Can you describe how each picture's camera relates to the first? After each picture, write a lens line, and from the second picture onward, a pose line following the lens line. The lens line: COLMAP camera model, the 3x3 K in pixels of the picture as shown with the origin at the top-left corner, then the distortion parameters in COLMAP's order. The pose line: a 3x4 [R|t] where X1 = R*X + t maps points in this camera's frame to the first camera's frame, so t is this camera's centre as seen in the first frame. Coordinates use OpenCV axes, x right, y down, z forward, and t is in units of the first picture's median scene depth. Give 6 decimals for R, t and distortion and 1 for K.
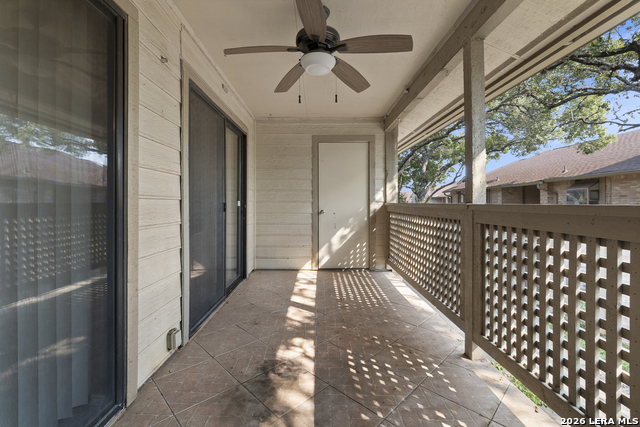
lens RADIAL K [[281.8, 0, 318.6], [0, 281.8, 203.2], [0, 0, 1]] dist [-0.000707, -0.000111]
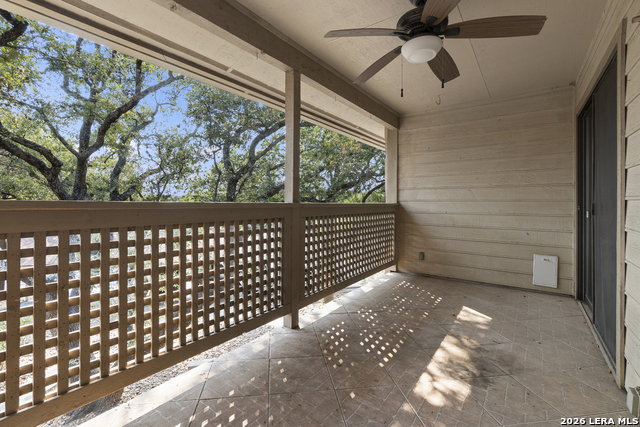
lens RADIAL K [[281.8, 0, 318.6], [0, 281.8, 203.2], [0, 0, 1]] dist [-0.000707, -0.000111]
pose [[-0.798295, -0.006771, 0.602228, -0.301315], [-0.004461, 0.999976, 0.005330, -0.004214], [-0.602250, 0.001569, -0.798306, 2.013063]]
